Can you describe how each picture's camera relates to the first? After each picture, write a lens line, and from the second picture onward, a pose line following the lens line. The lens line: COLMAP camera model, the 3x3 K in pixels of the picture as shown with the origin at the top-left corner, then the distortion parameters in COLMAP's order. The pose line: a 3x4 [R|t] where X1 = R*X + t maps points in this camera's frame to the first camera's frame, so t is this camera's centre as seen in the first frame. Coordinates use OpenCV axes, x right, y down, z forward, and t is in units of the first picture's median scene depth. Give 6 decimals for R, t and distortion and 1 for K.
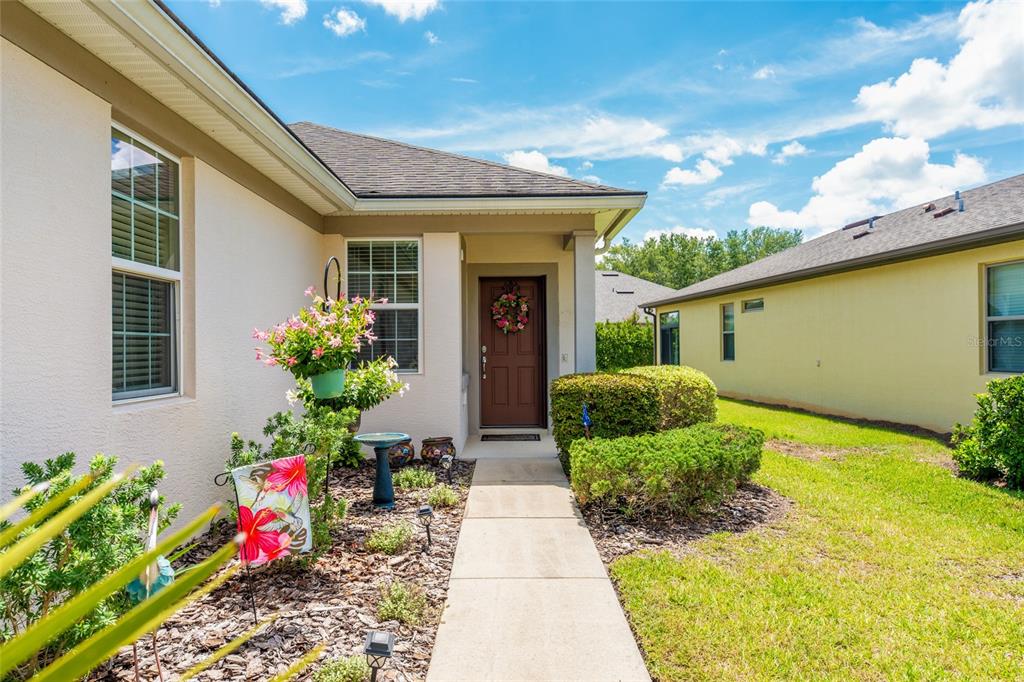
lens RADIAL K [[650.2, 0, 519.5], [0, 650.2, 337.2], [0, 0, 1]] dist [0.064765, 0.000621]
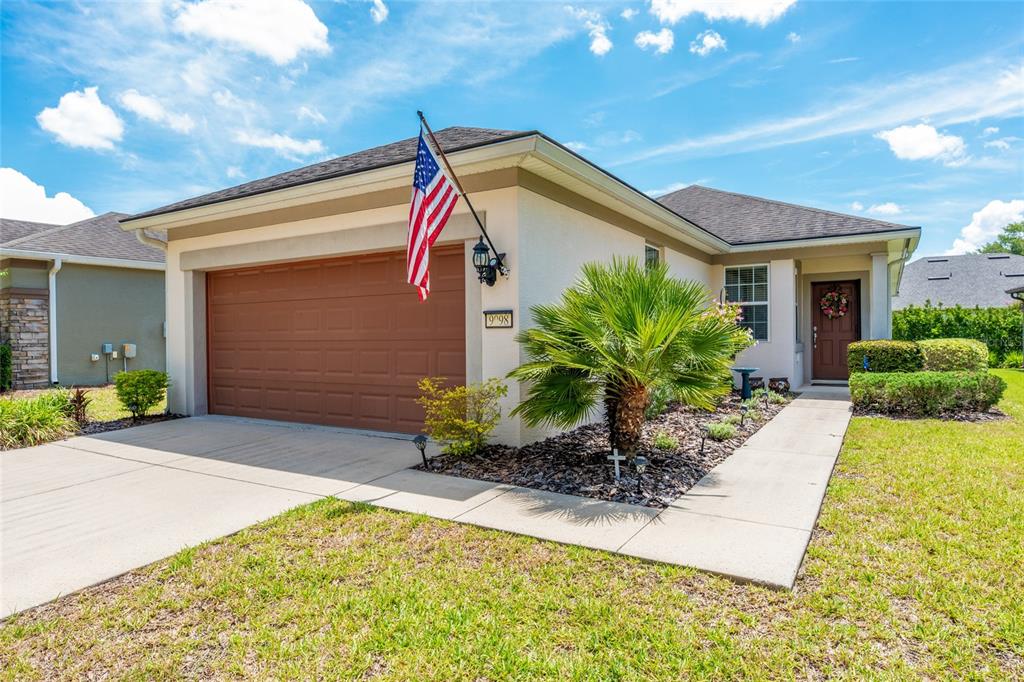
lens RADIAL K [[631.3, 0, 515.0], [0, 631.3, 342.4], [0, 0, 1]] dist [0.041338, 0.005994]
pose [[0.847749, 0.003128, -0.530388, 0.163650], [0.008217, 0.999785, 0.019030, 0.018353], [0.530334, -0.020491, 0.847541, -0.750470]]
